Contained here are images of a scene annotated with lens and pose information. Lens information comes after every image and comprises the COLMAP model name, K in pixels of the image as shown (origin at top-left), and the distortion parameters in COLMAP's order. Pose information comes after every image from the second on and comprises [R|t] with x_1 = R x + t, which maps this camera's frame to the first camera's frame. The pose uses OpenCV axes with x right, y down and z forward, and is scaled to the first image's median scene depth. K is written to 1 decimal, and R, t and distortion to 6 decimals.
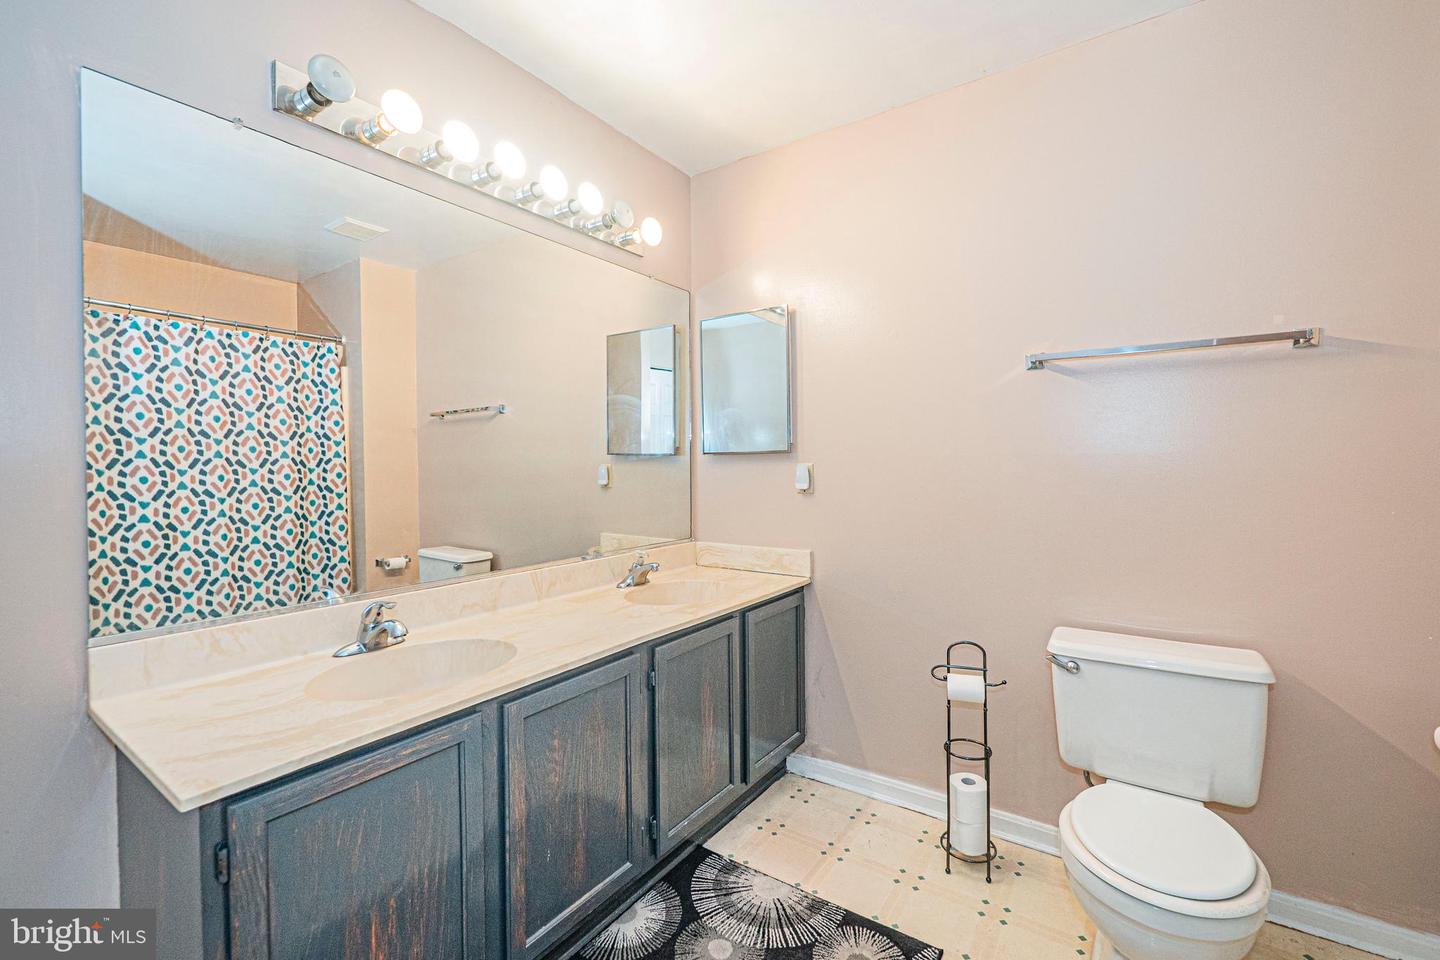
lens RADIAL K [[609.1, 0, 716.7], [0, 609.1, 472.8], [0, 0, 1]] dist [-0.007510, 0.001285]
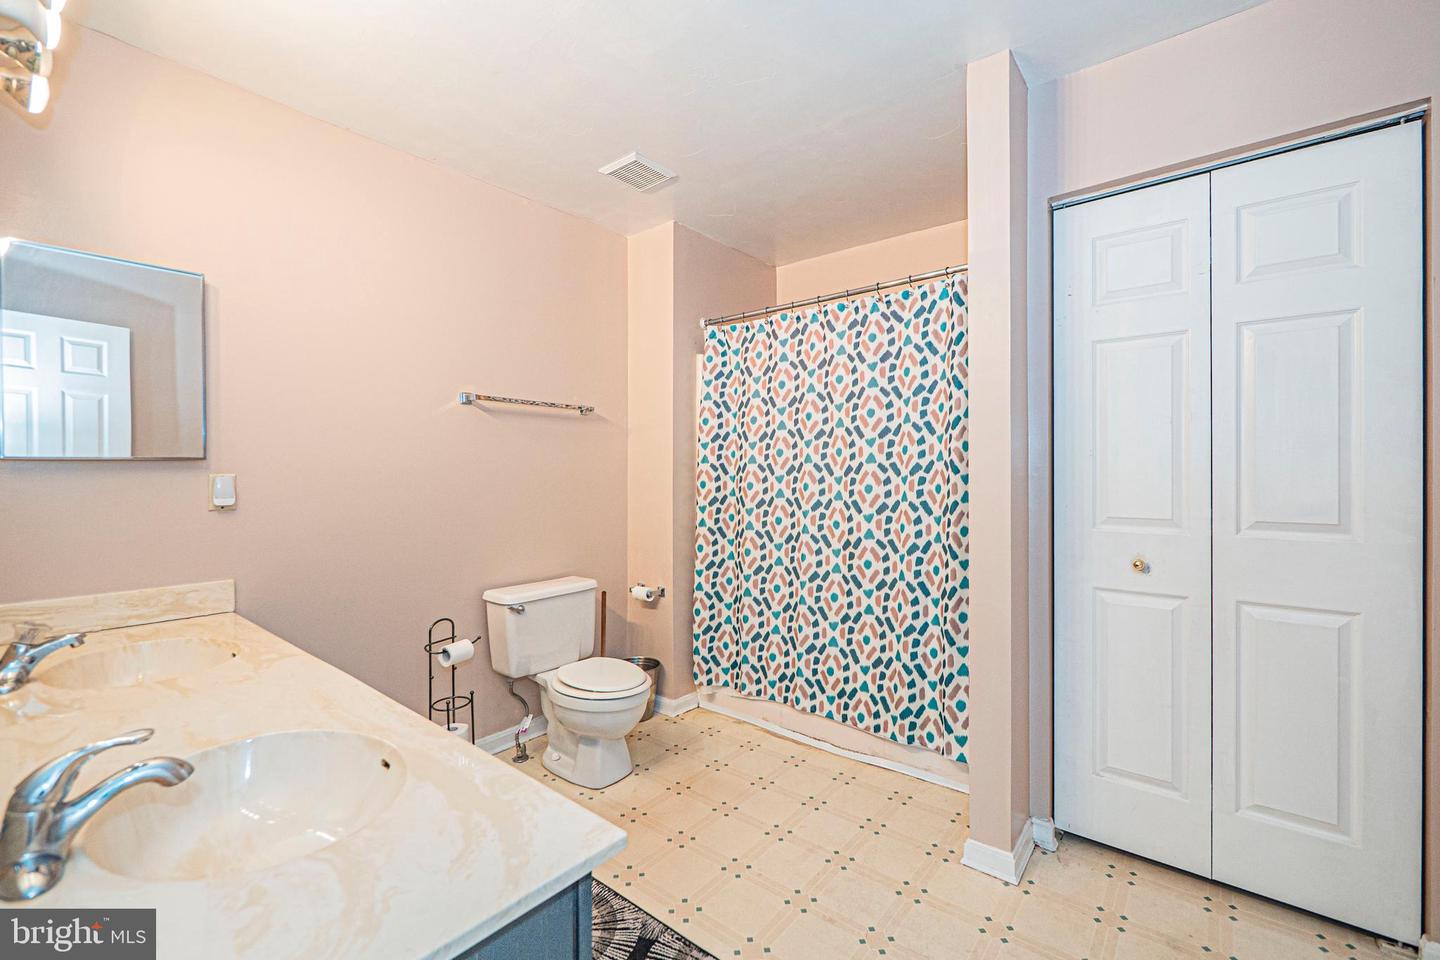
lens RADIAL K [[609.1, 0, 716.0], [0, 609.1, 479.9], [0, 0, 1]] dist [-0.007510, 0.001285]
pose [[0.065438, 0.004598, 0.997846, -0.943774], [0.027065, 0.999613, -0.006381, 0.024834], [-0.997490, 0.027424, 0.065288, 0.442875]]
